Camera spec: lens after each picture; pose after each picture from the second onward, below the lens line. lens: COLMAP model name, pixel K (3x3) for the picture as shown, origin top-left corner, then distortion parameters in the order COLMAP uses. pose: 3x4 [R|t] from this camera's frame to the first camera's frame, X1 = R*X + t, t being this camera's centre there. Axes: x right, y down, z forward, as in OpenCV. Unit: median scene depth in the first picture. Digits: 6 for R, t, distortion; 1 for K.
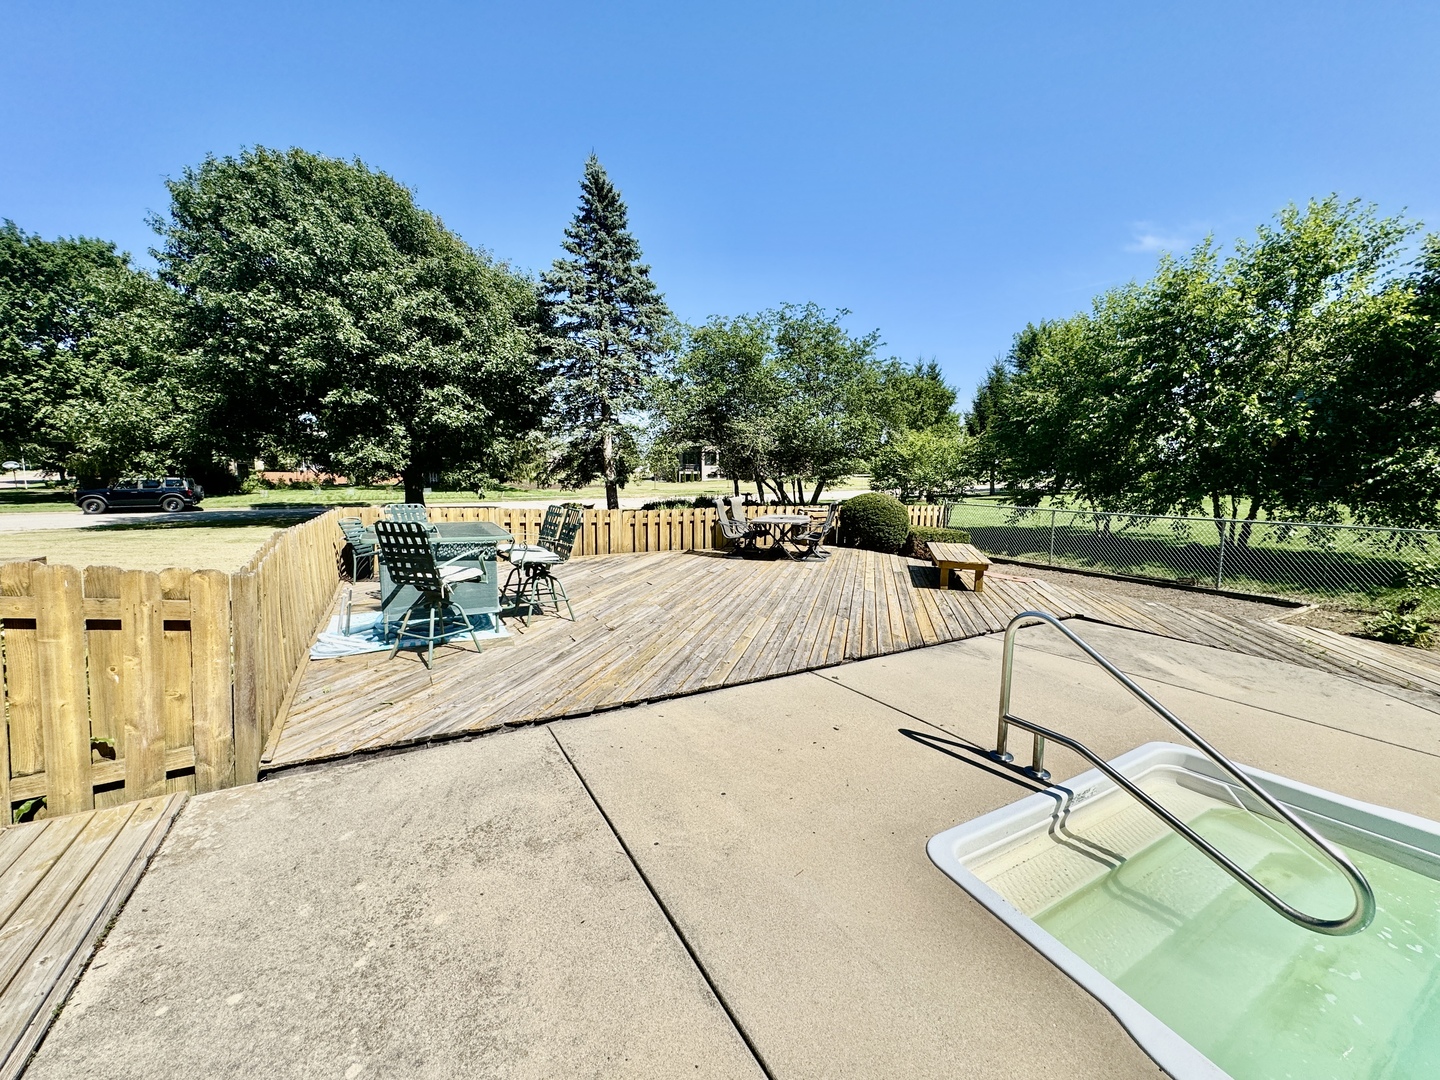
lens RADIAL K [[576.6, 0, 717.3], [0, 576.6, 533.7], [0, 0, 1]] dist [-0.002294, 0.000457]
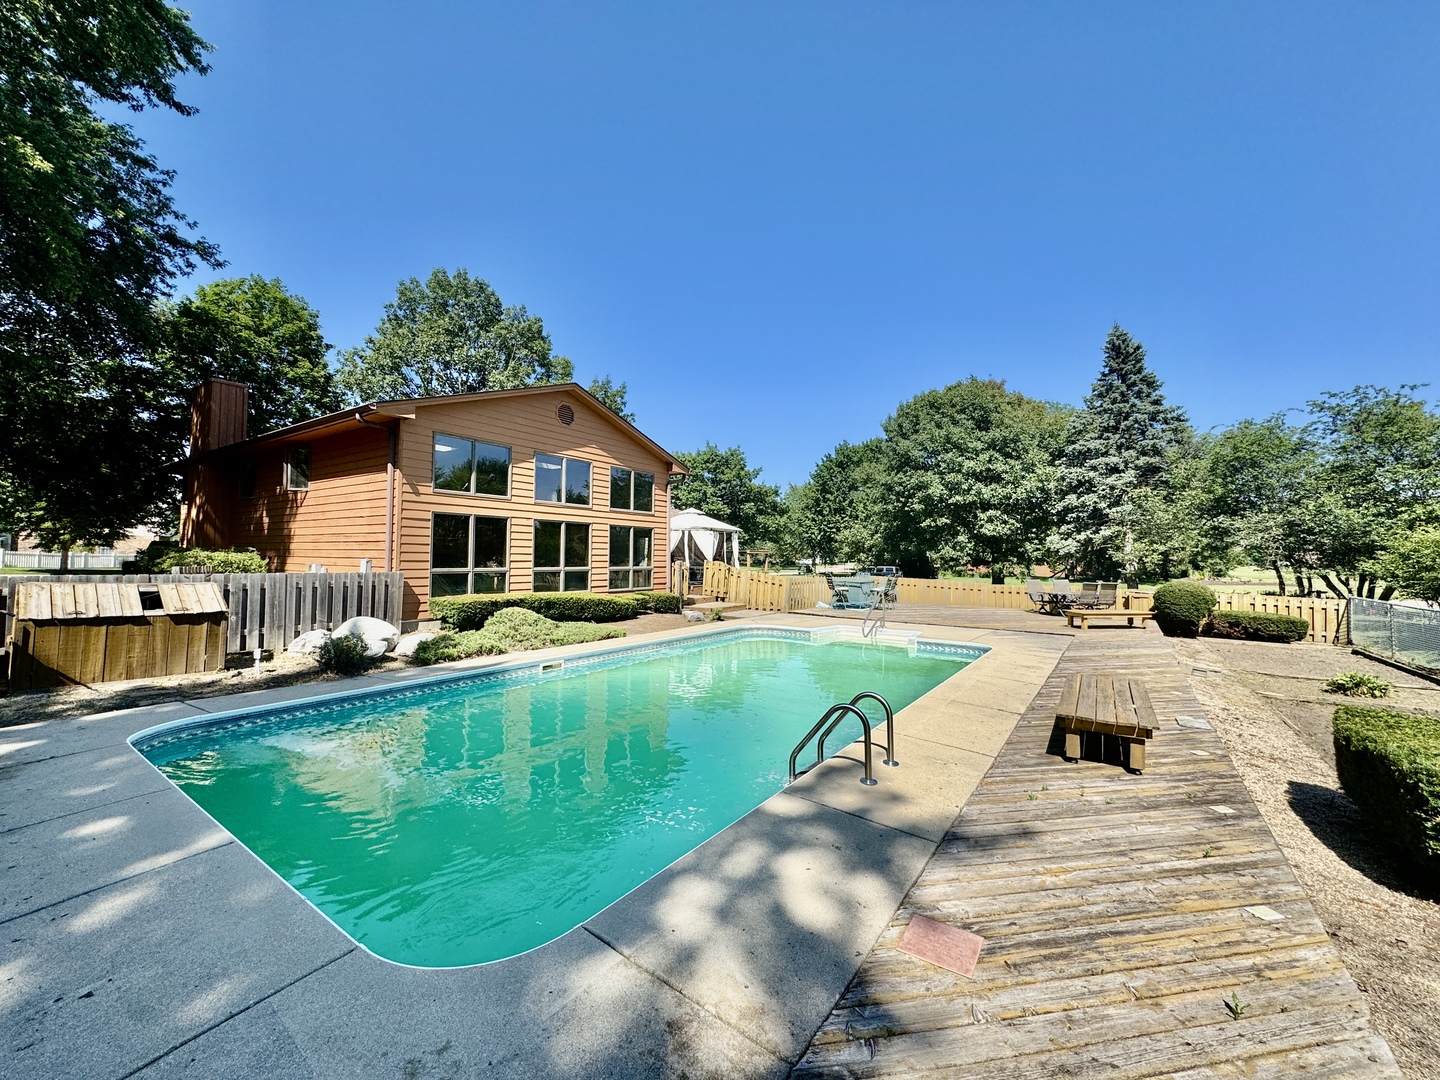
lens RADIAL K [[576.6, 0, 721.6], [0, 576.6, 538.5], [0, 0, 1]] dist [-0.002294, 0.000457]
pose [[0.433260, -0.033047, -0.900663, 0.656364], [-0.107270, 0.990333, -0.087939, 0.041141], [0.894863, 0.134715, 0.425527, -0.340395]]
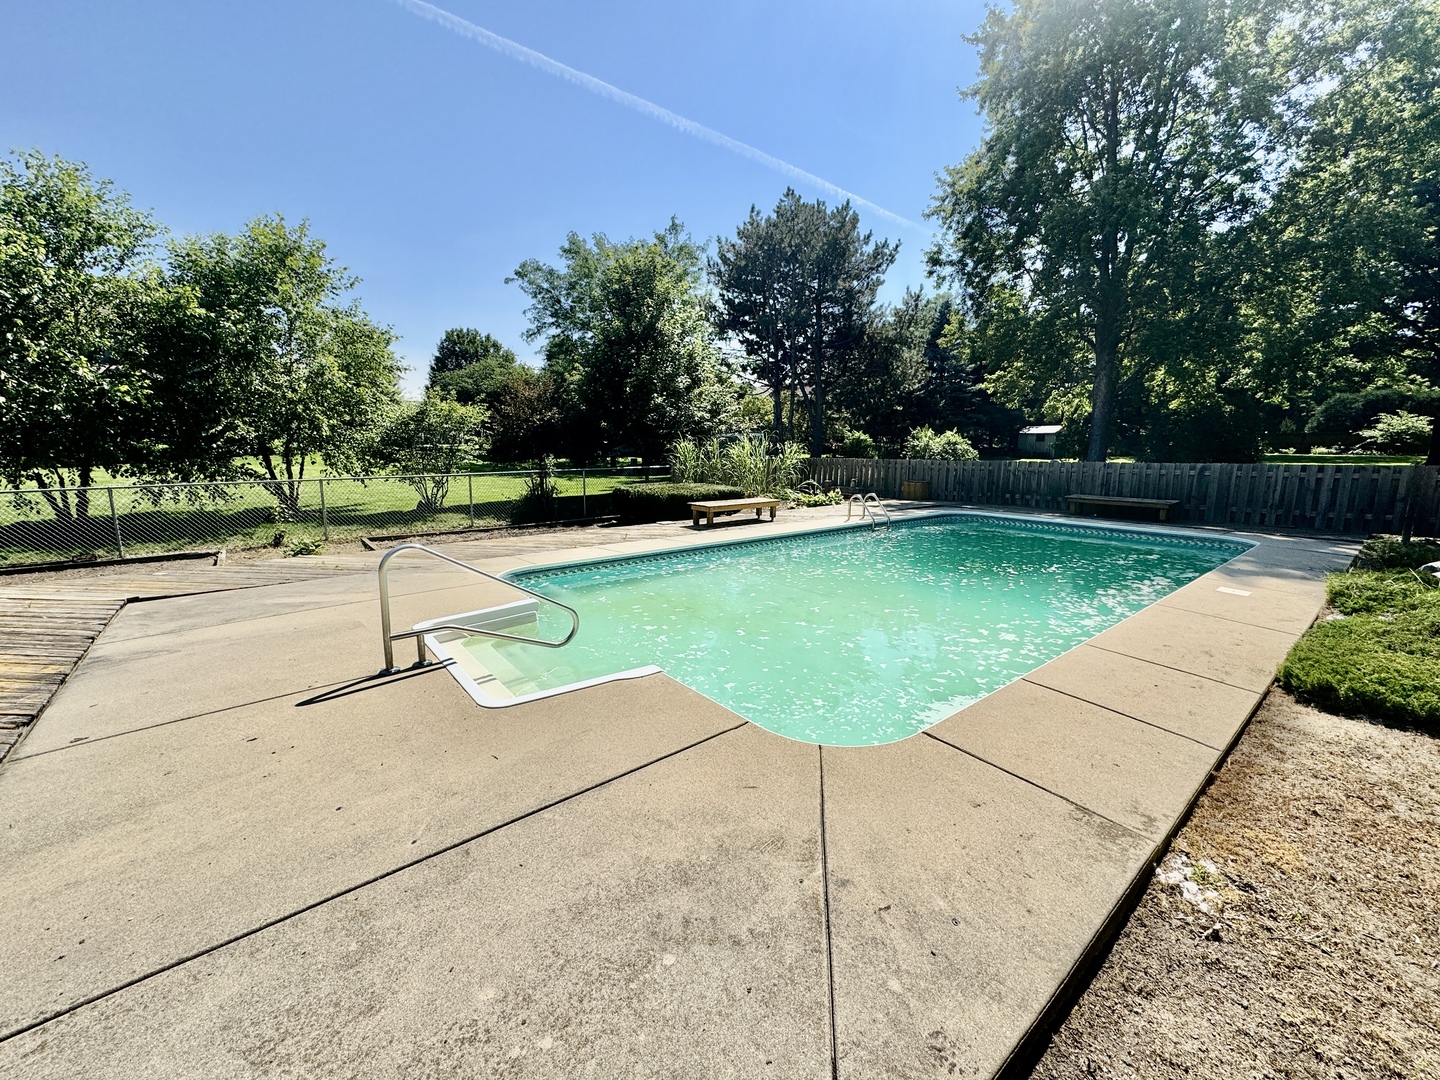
lens RADIAL K [[576.6, 0, 719.2], [0, 576.6, 542.2], [0, 0, 1]] dist [-0.002294, 0.000457]
pose [[-0.172794, -0.172925, 0.969659, -0.131695], [0.102438, 0.975974, 0.192306, -0.007615], [-0.979617, 0.132559, -0.150929, 0.078534]]
